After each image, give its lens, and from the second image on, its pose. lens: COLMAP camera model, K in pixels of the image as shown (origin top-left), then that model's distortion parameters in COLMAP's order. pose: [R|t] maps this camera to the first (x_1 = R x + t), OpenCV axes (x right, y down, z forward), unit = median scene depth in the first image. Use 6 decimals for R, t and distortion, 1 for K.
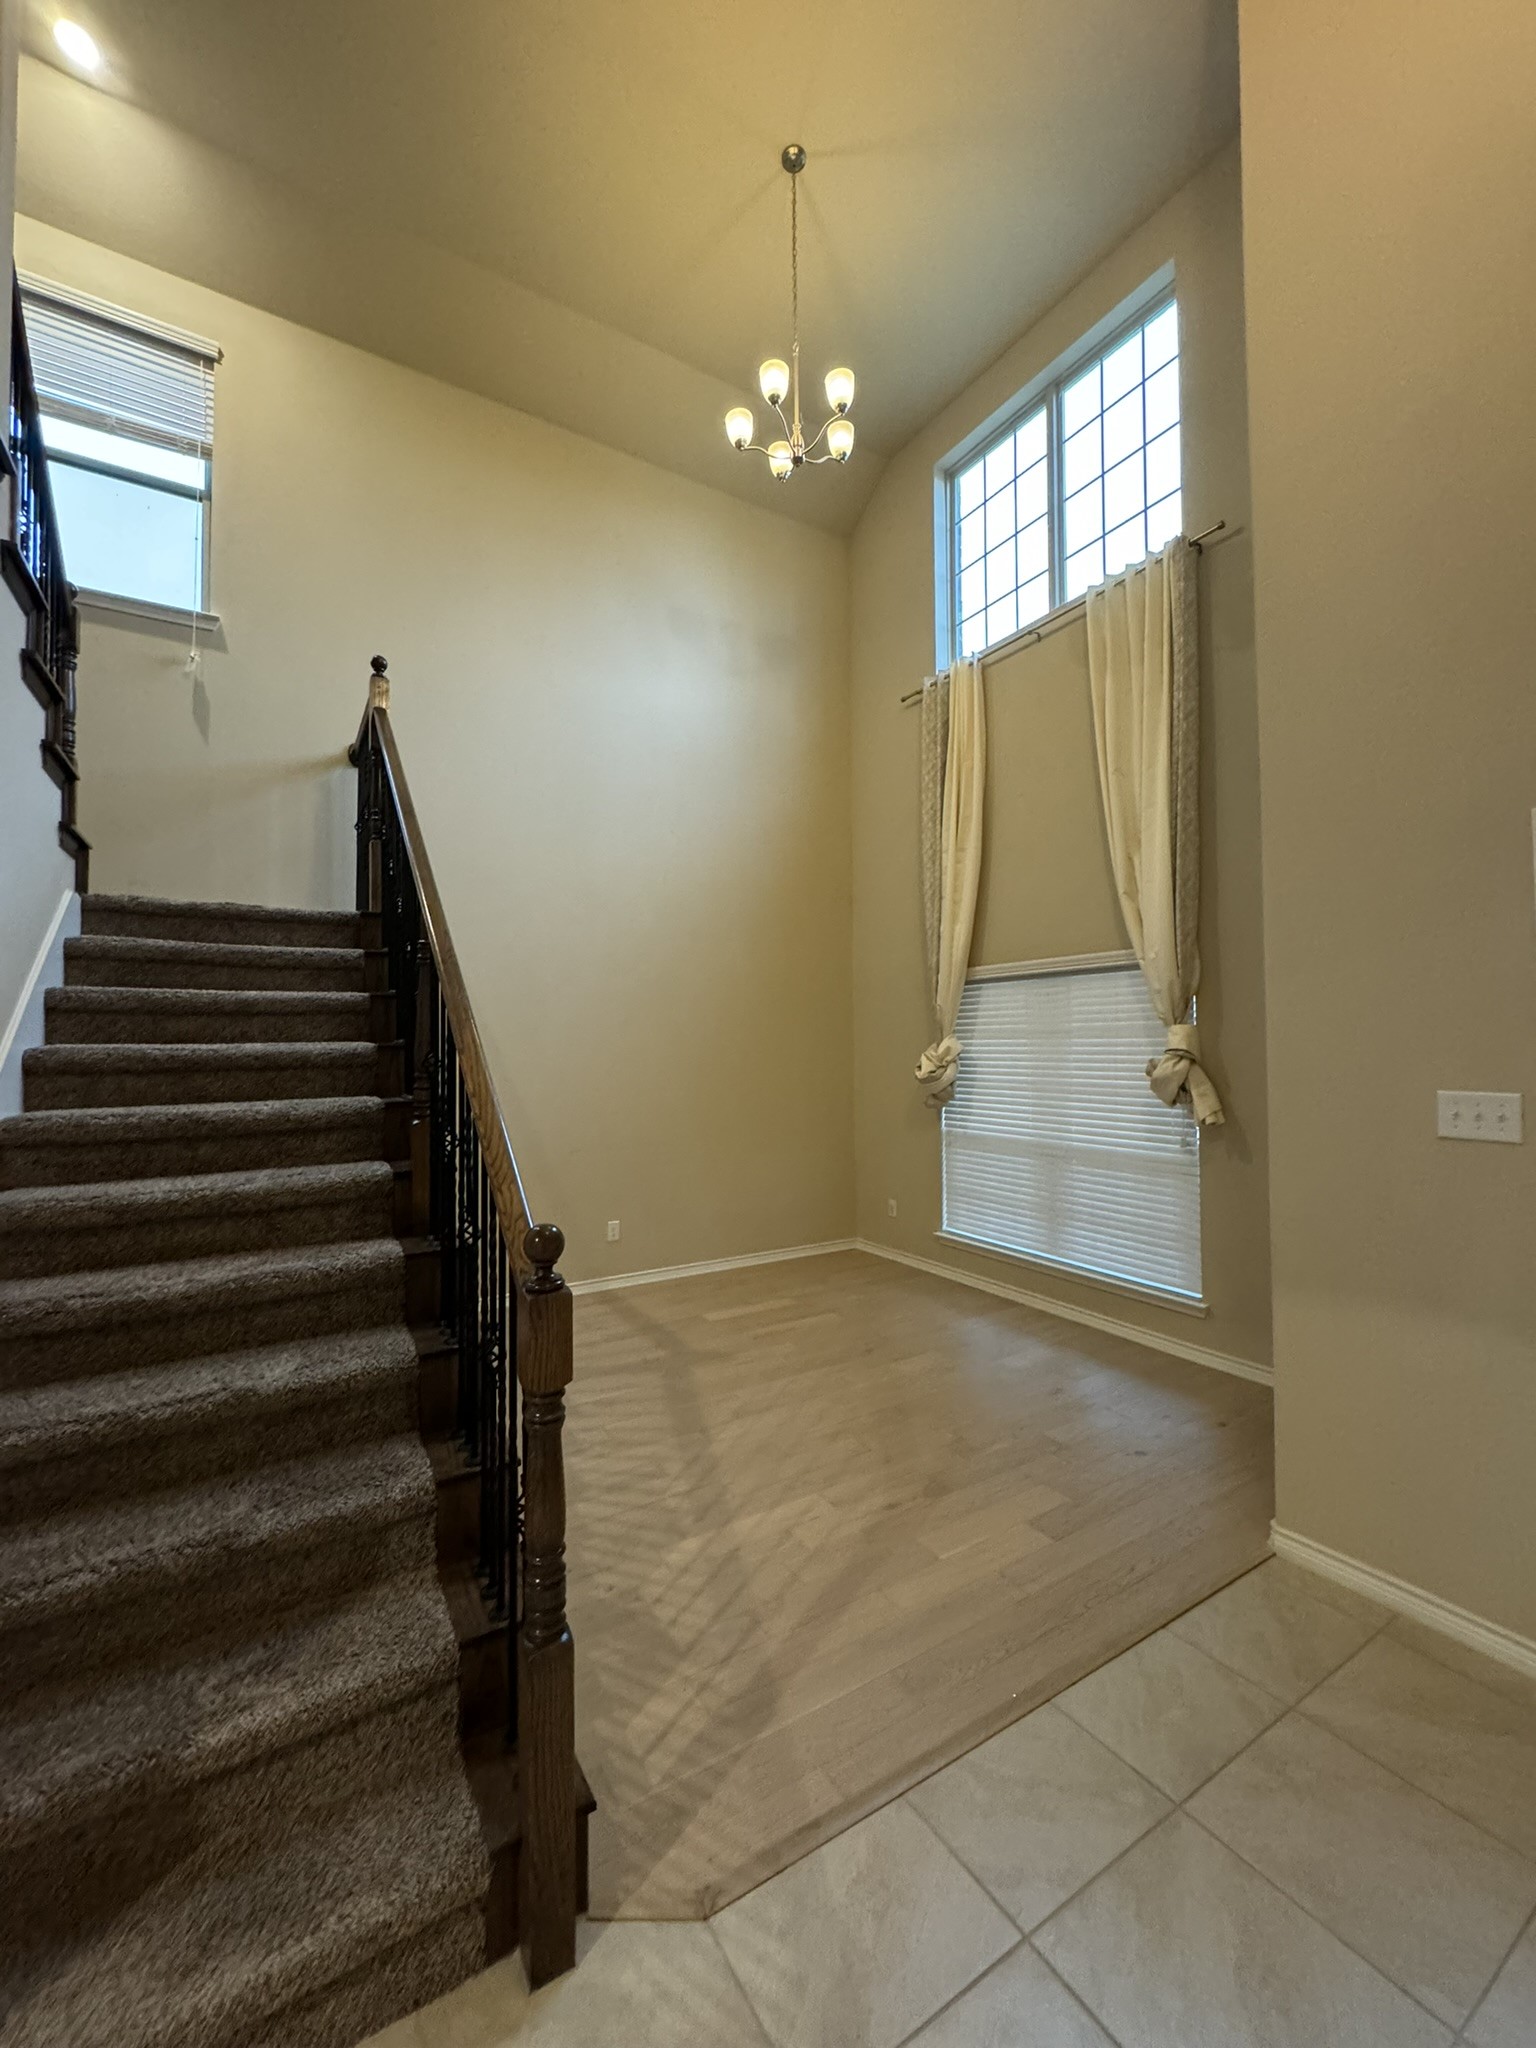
lens RADIAL K [[813.2, 0, 771.0], [0, 813.2, 1023.7], [0, 0, 1]] dist [-0.001947, 0.000466]
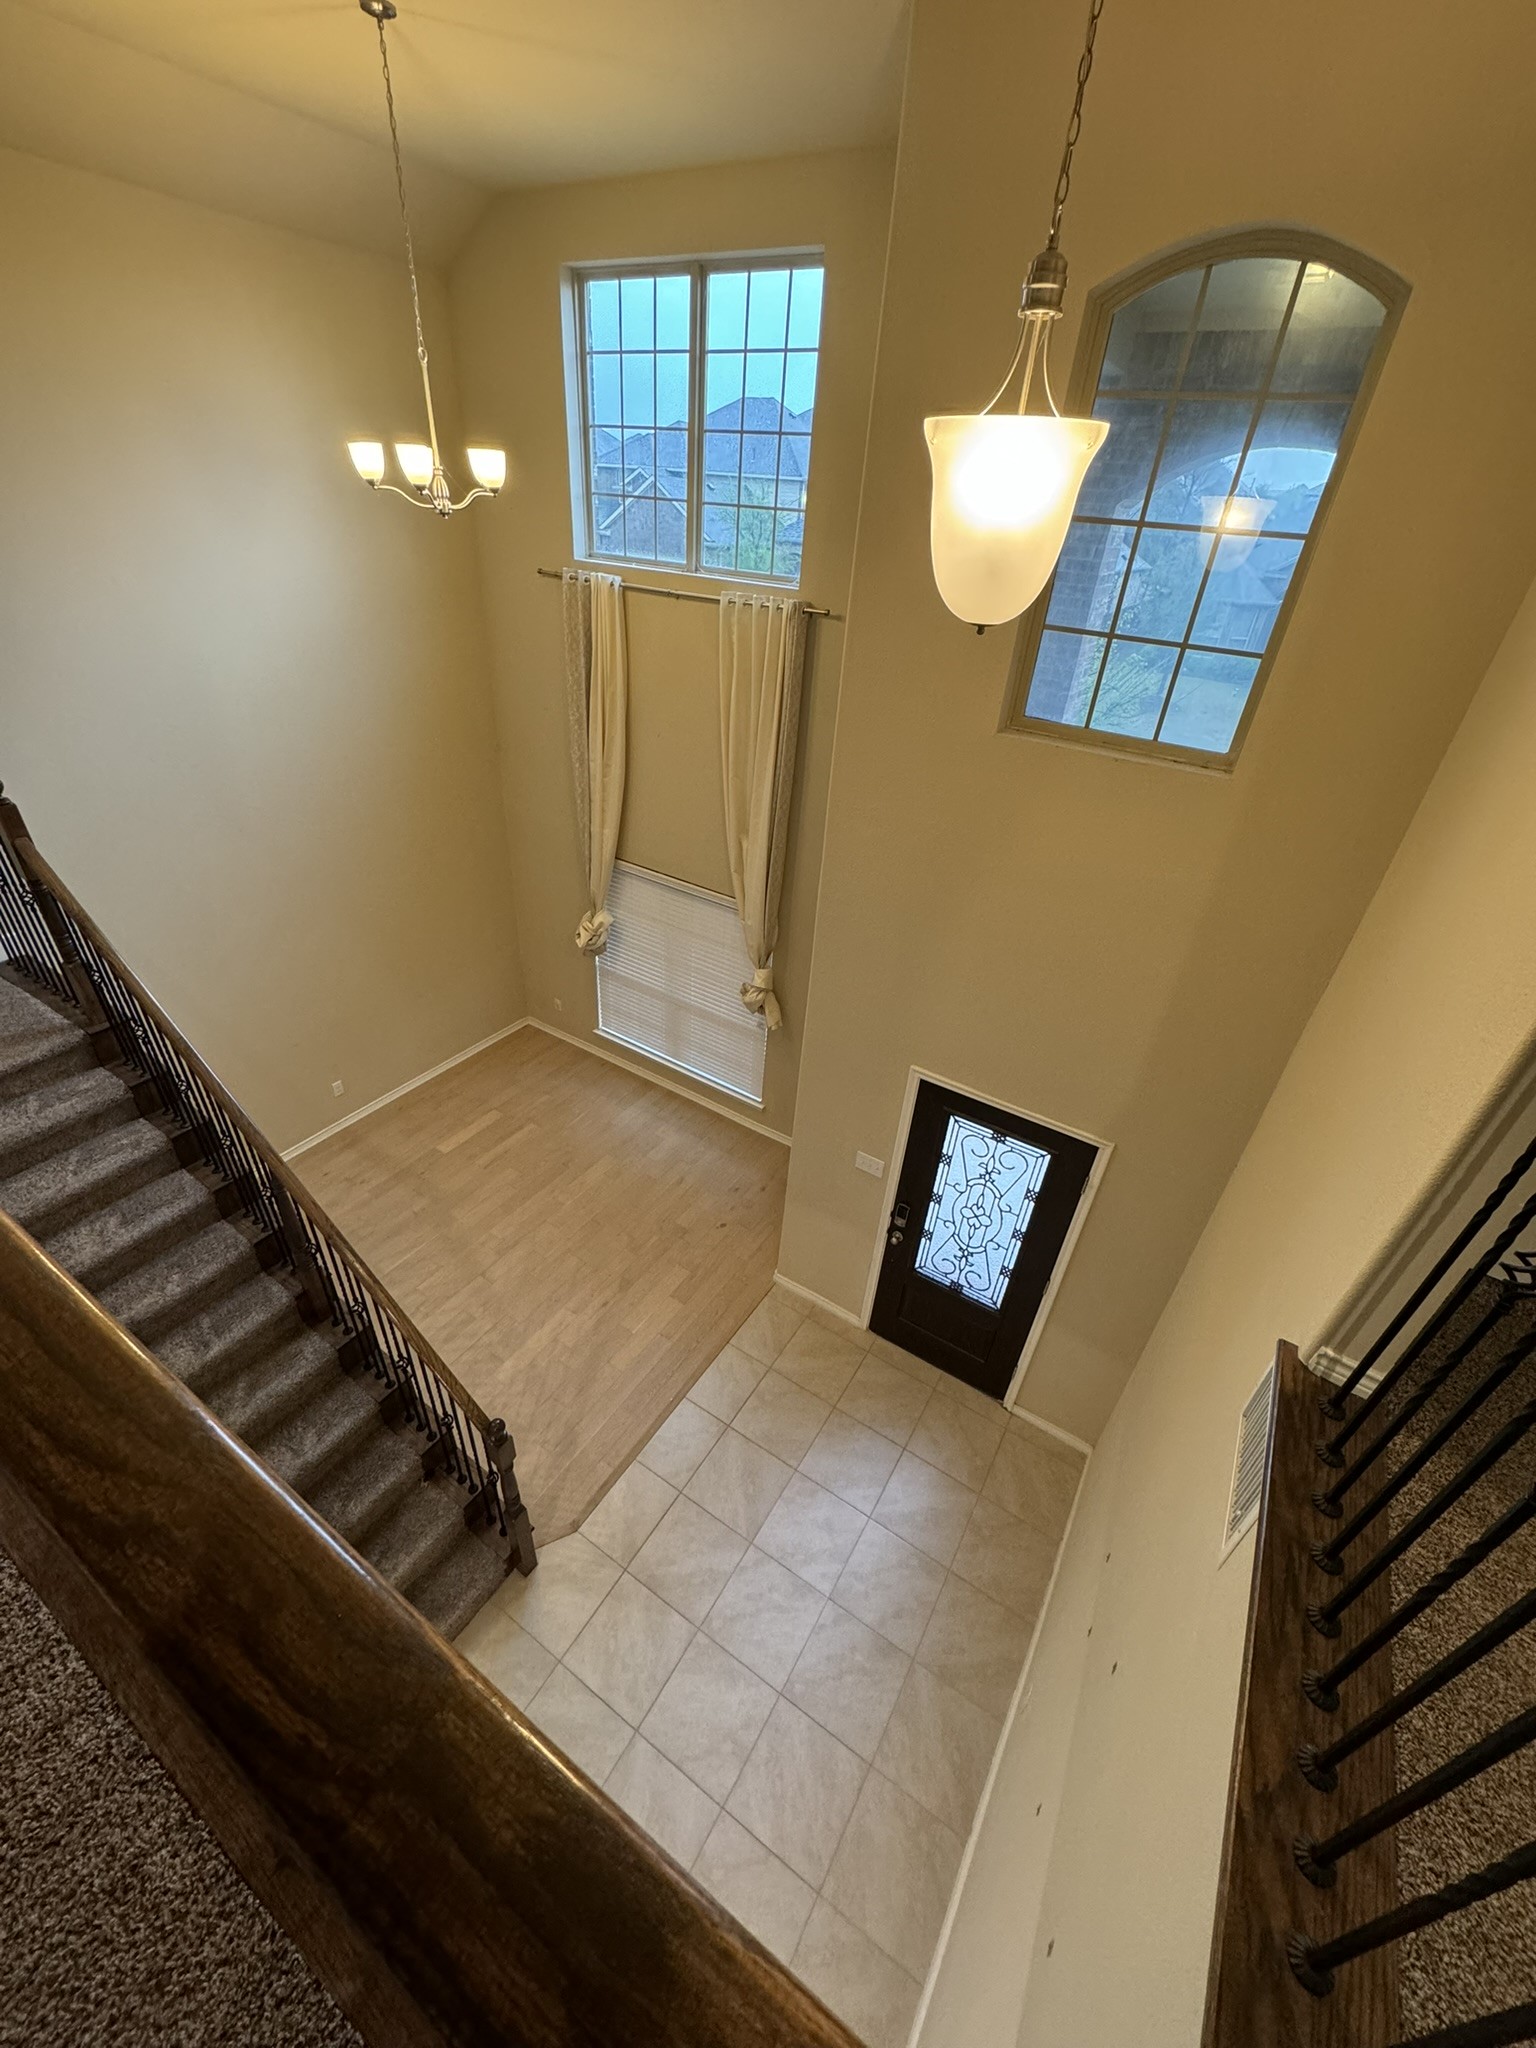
lens RADIAL K [[813.2, 0, 770.1], [0, 813.2, 1020.1], [0, 0, 1]] dist [-0.001947, 0.000466]
pose [[0.897617, -0.178613, 0.402964, -0.103034], [-0.087769, 0.823480, 0.560515, -0.709338], [-0.431948, -0.538495, 0.723494, -0.141967]]
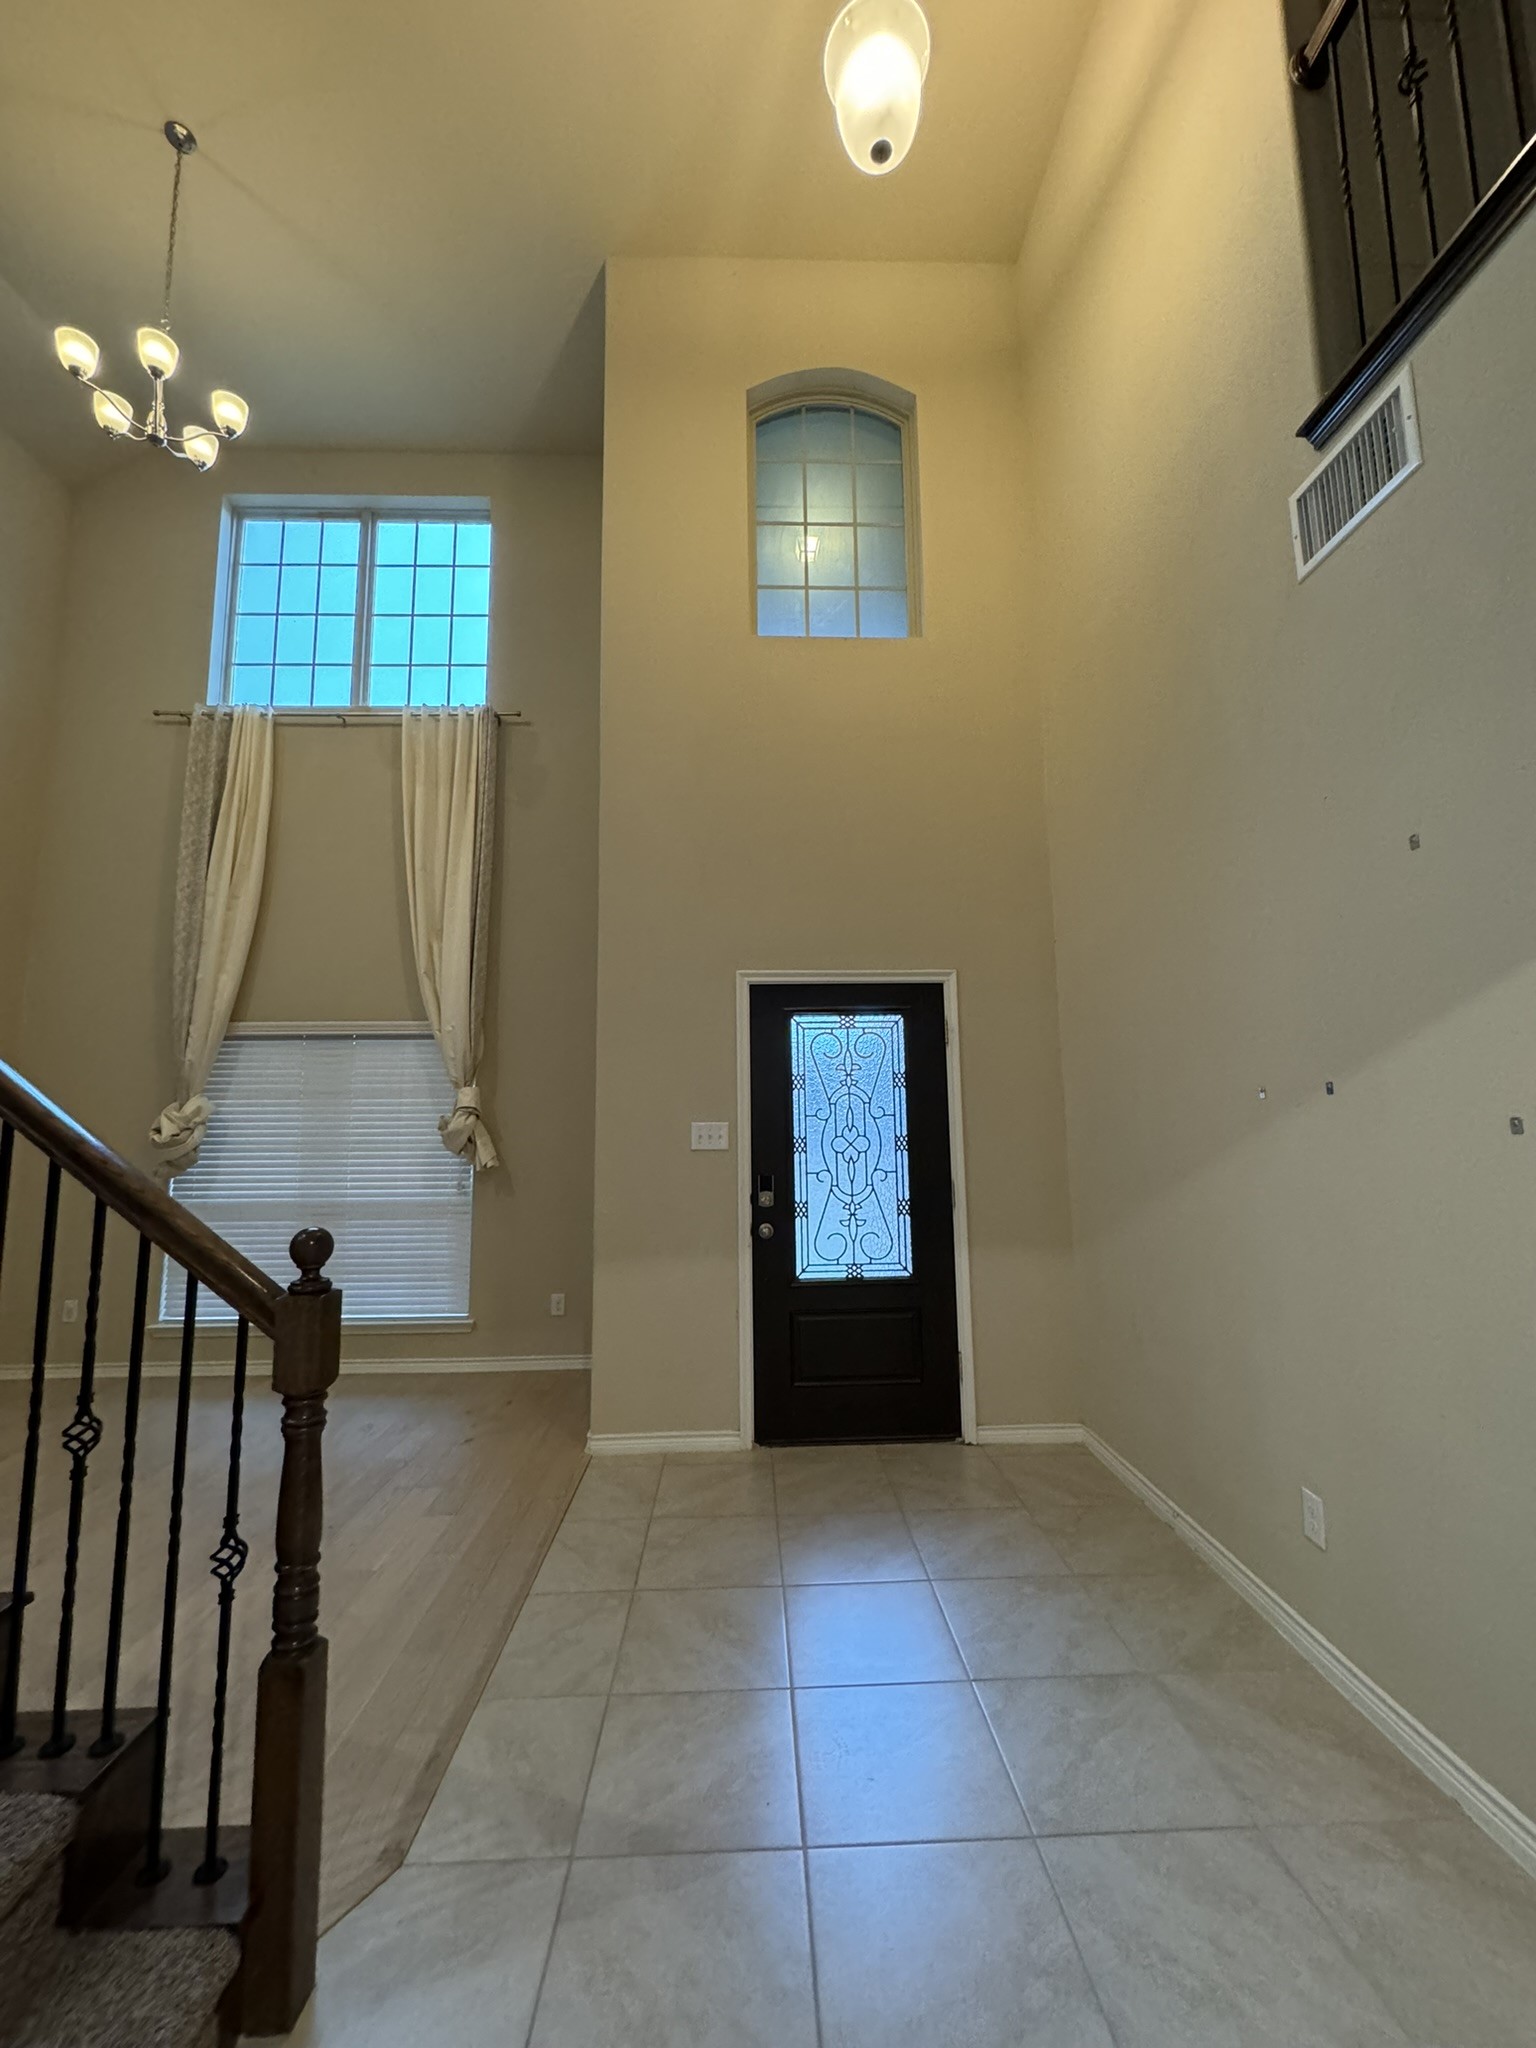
lens RADIAL K [[813.2, 0, 769.2], [0, 813.2, 1022.8], [0, 0, 1]] dist [-0.001947, 0.000466]
pose [[0.504570, 0.105930, 0.856847, -0.300827], [-0.018150, 0.993527, -0.112140, 0.030912], [-0.863180, 0.041031, 0.503227, -0.008178]]
